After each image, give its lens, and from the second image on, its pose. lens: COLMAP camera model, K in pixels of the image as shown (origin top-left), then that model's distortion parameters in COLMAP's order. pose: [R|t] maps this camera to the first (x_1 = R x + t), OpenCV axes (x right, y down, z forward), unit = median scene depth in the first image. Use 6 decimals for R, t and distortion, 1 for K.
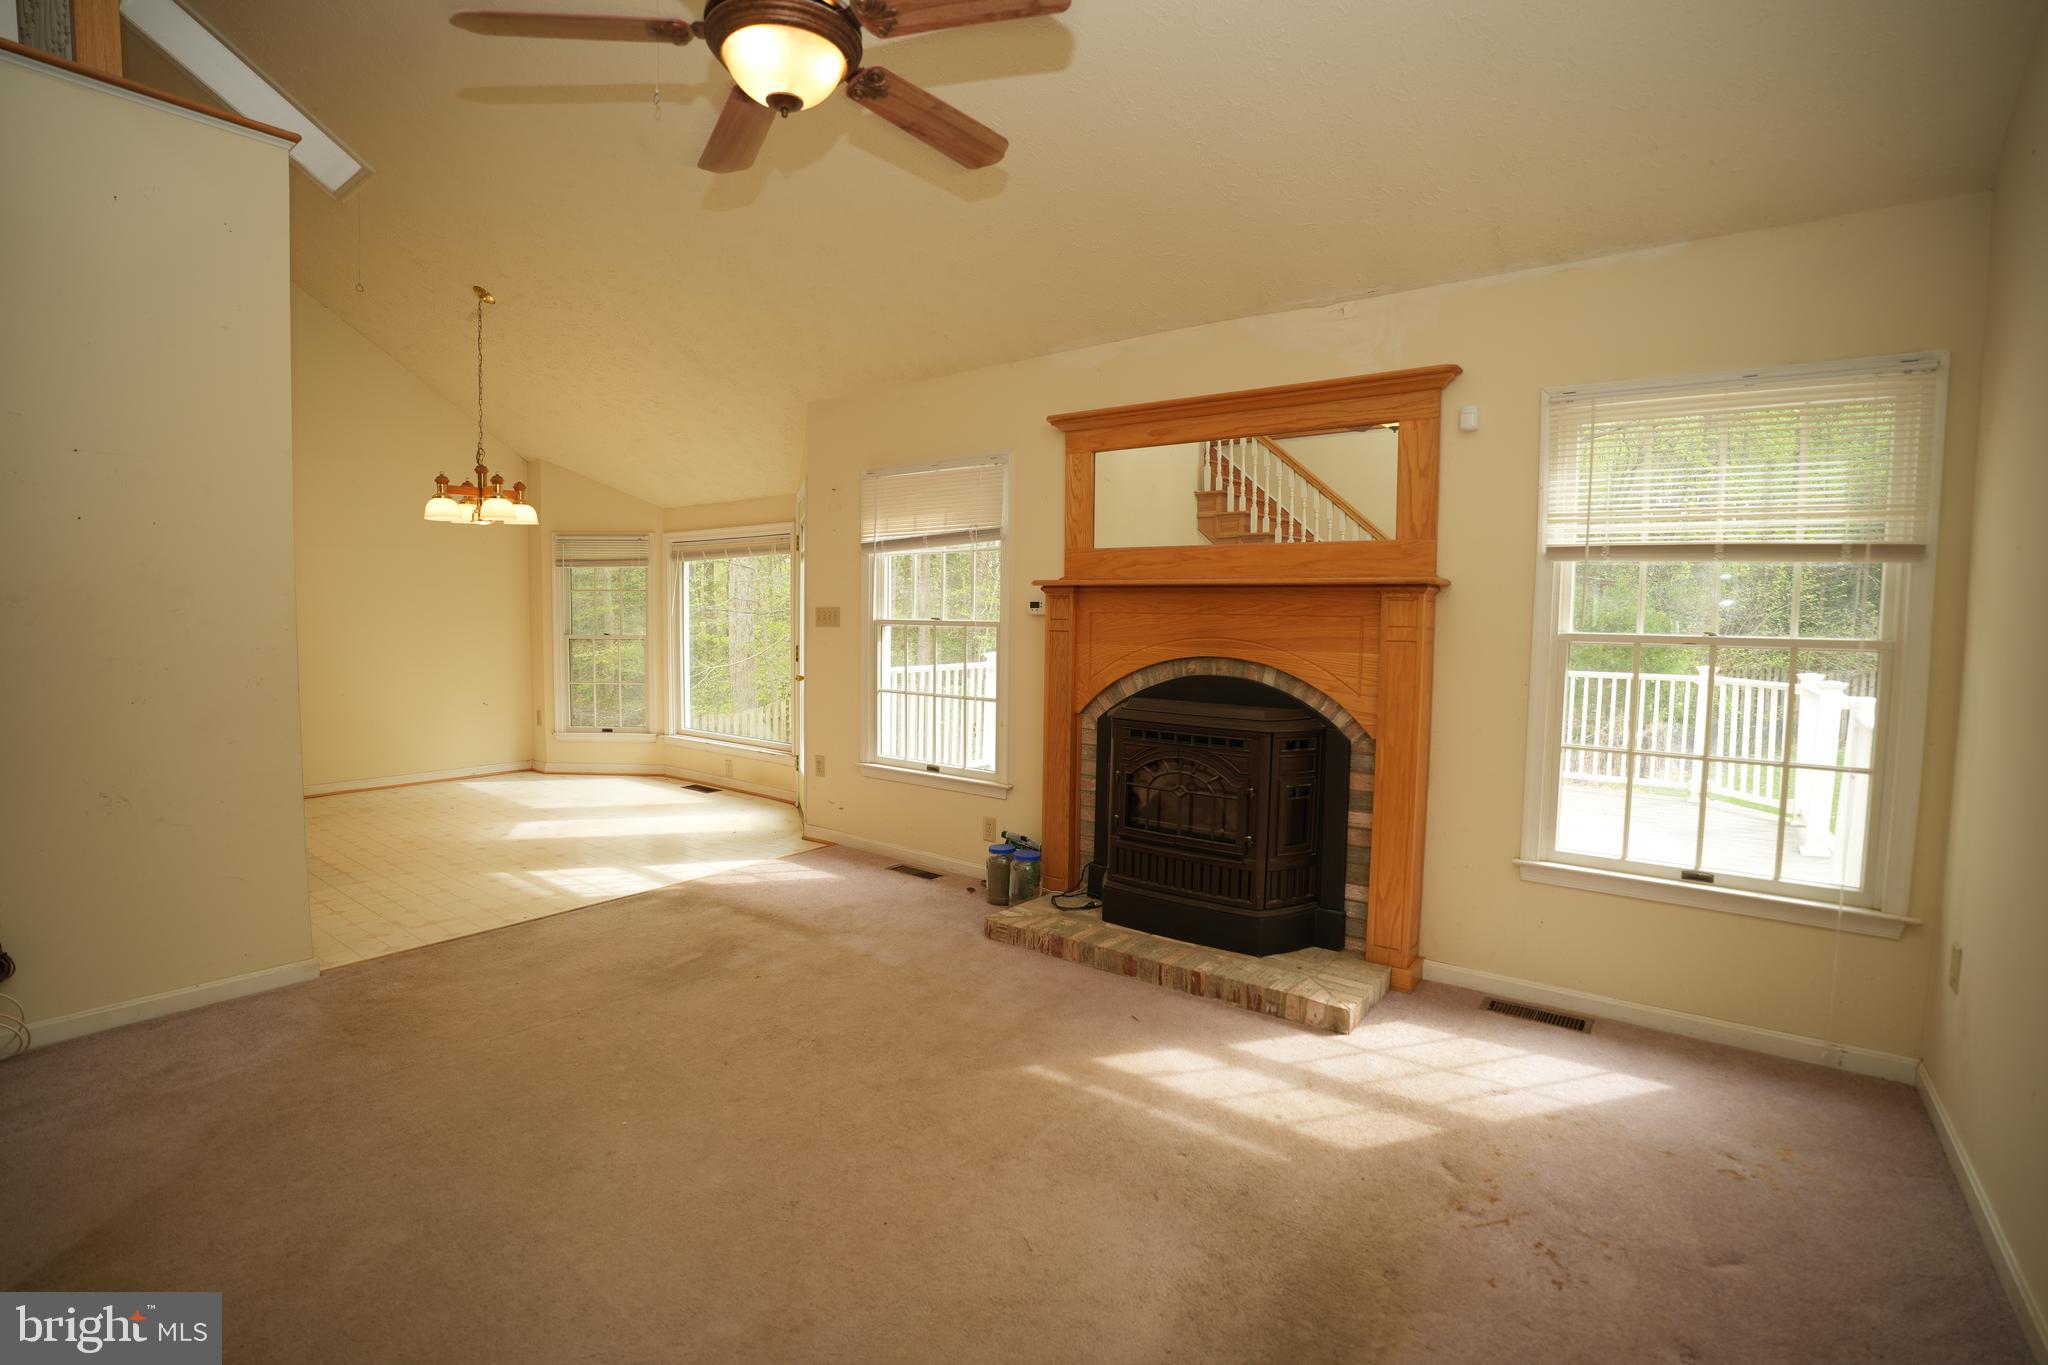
lens RADIAL K [[948.8, 0, 1008.6], [0, 948.8, 681.7], [0, 0, 1]] dist [-0.063232, 0.016330]
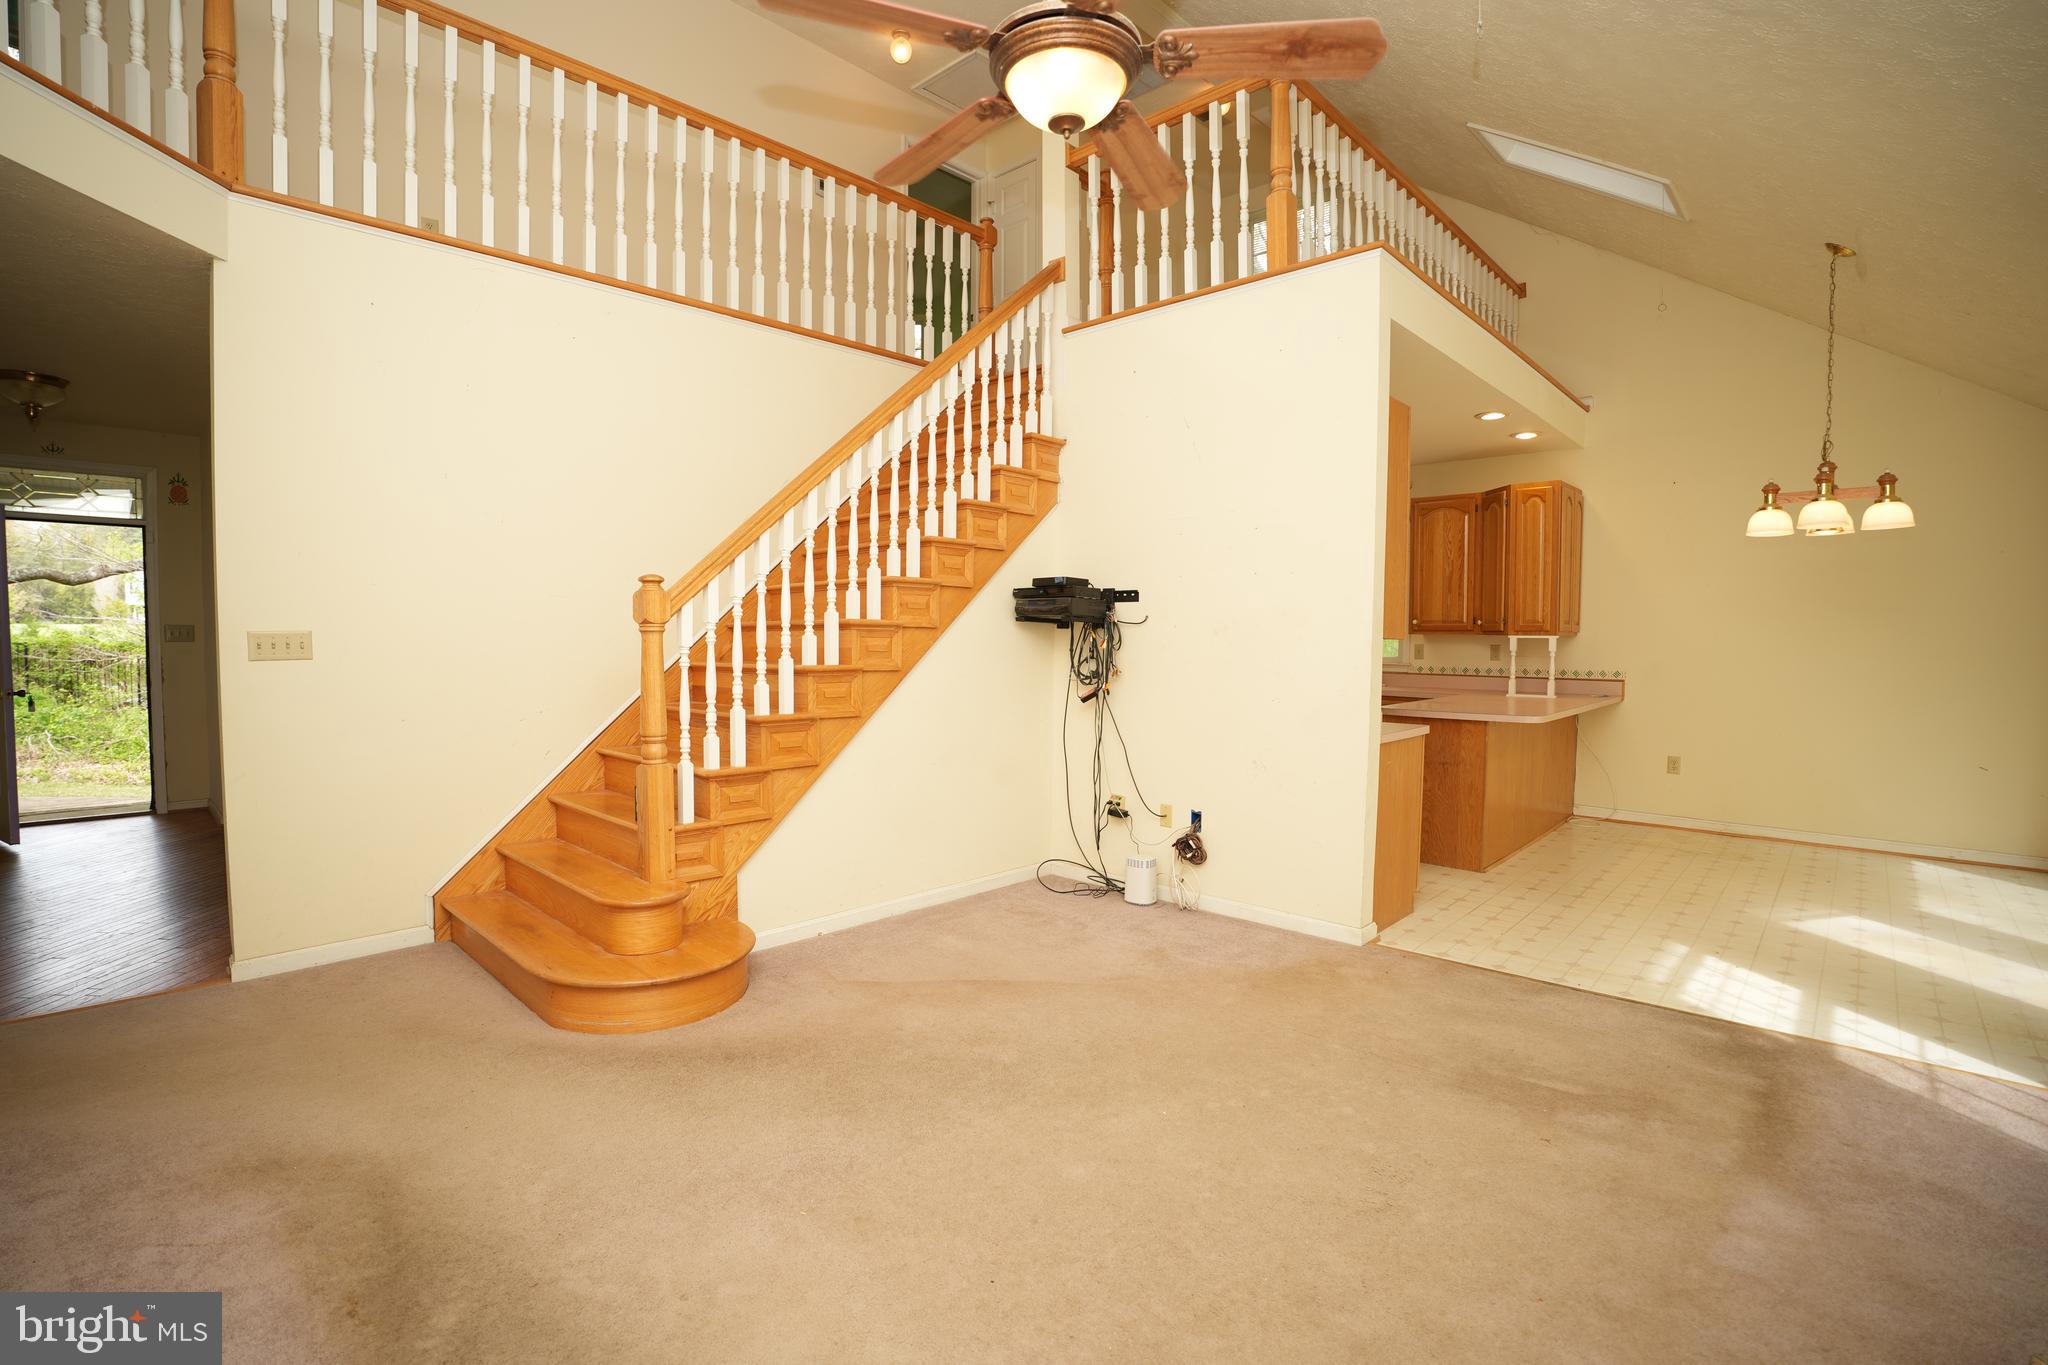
lens RADIAL K [[948.8, 0, 1024.9], [0, 948.8, 684.4], [0, 0, 1]] dist [-0.063232, 0.016330]
pose [[-0.078369, 0.046628, -0.995833, 0.379661], [-0.080708, 0.995330, 0.052956, -0.034804], [0.993652, 0.084522, -0.074240, 0.509273]]
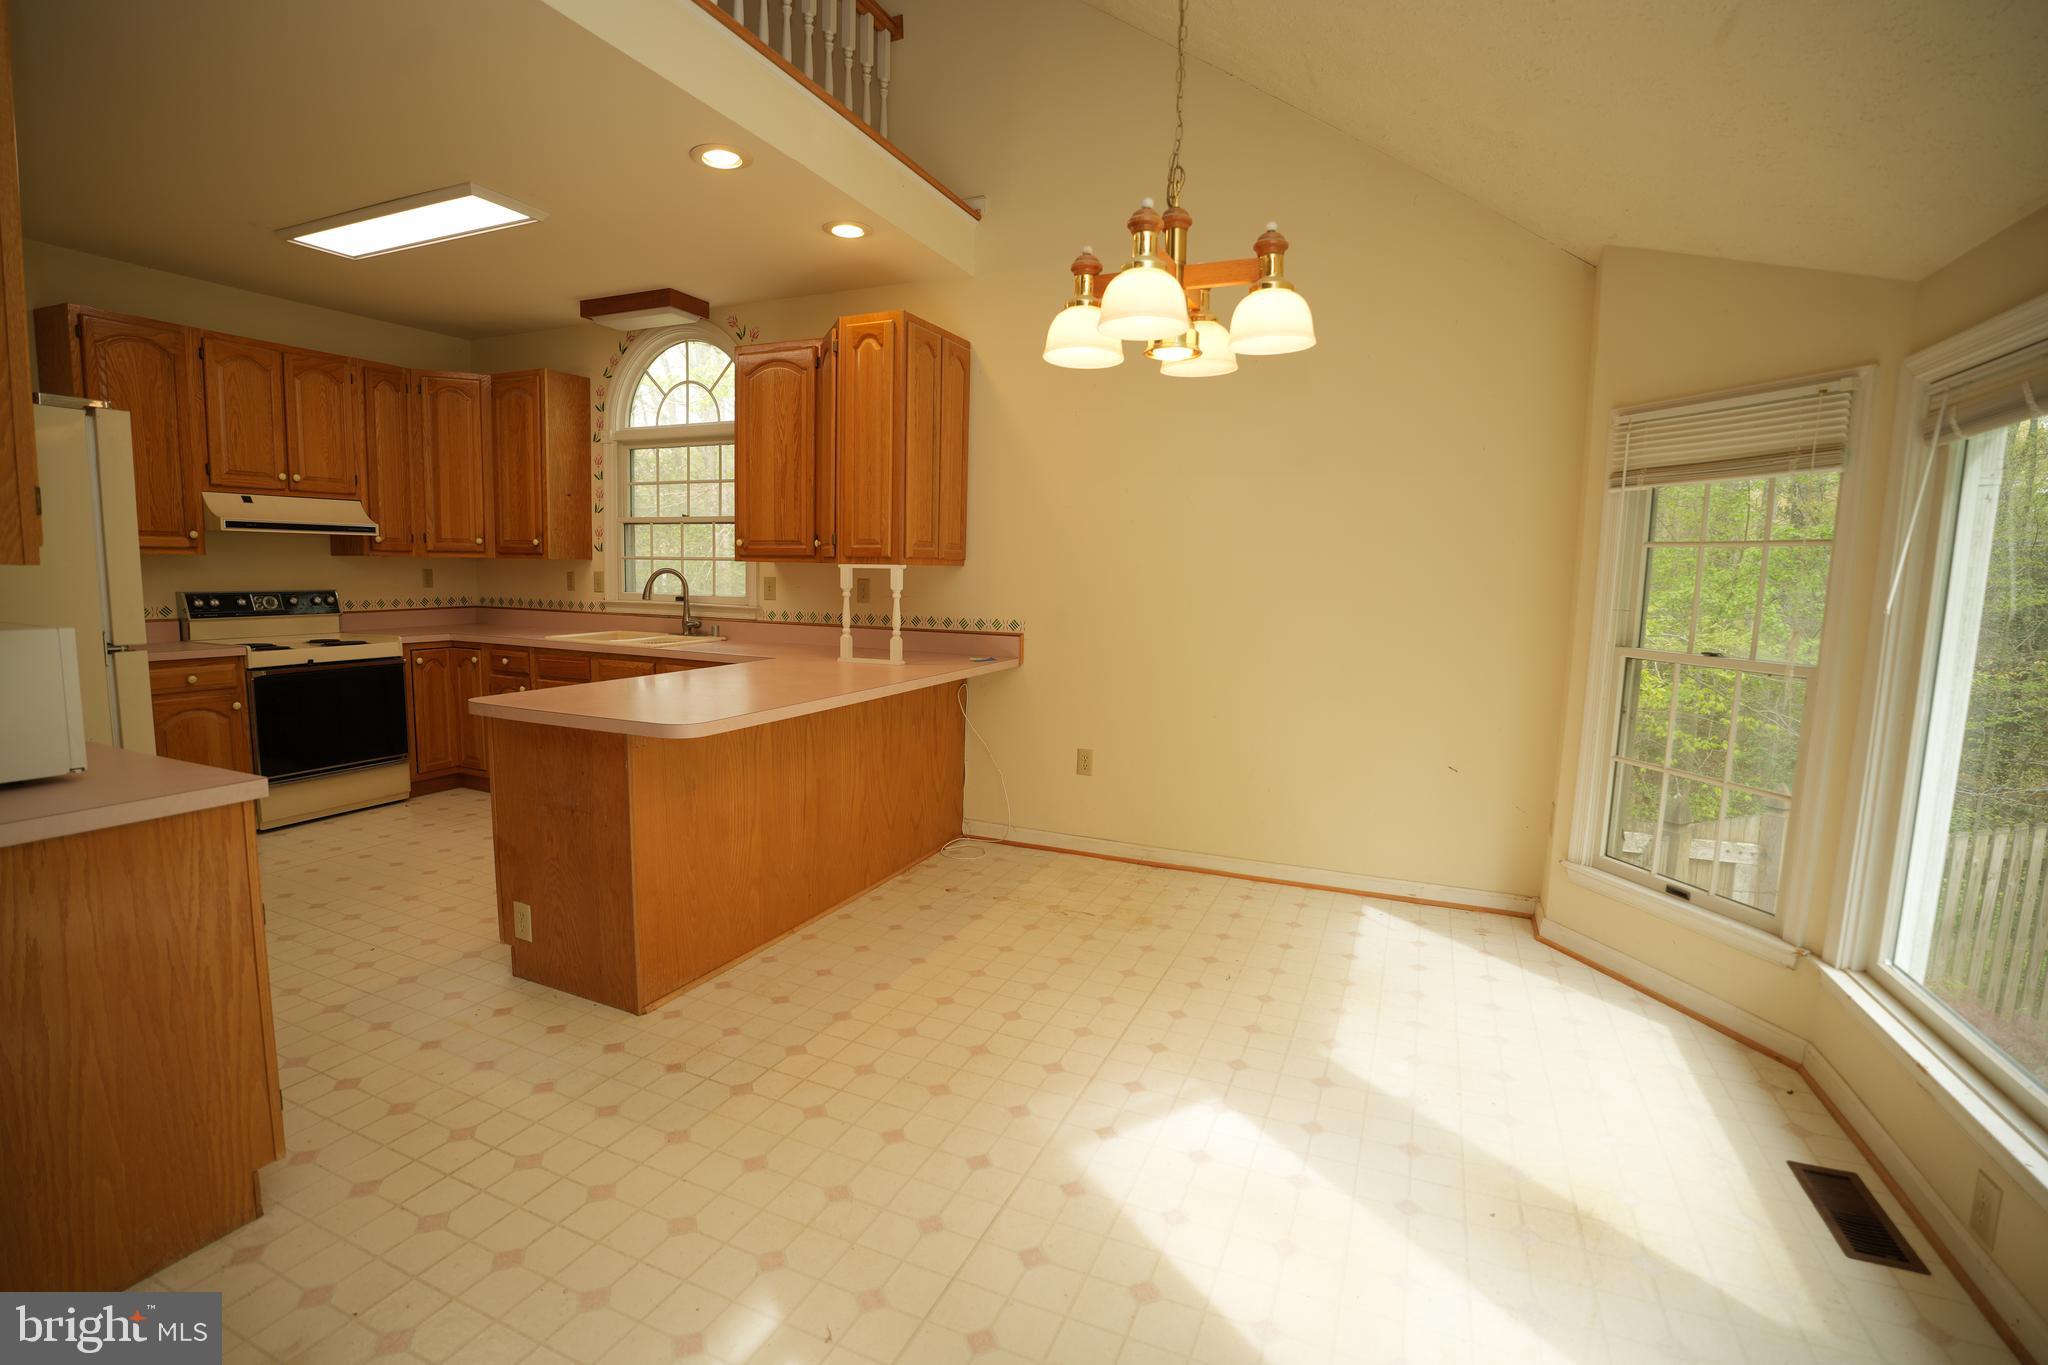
lens RADIAL K [[948.8, 0, 1028.4], [0, 948.8, 680.7], [0, 0, 1]] dist [-0.063232, 0.016330]
pose [[0.264356, 0.110674, -0.958054, -0.242981], [-0.095265, 0.991532, 0.088255, -0.084577], [0.959709, 0.067938, 0.272661, 1.129429]]
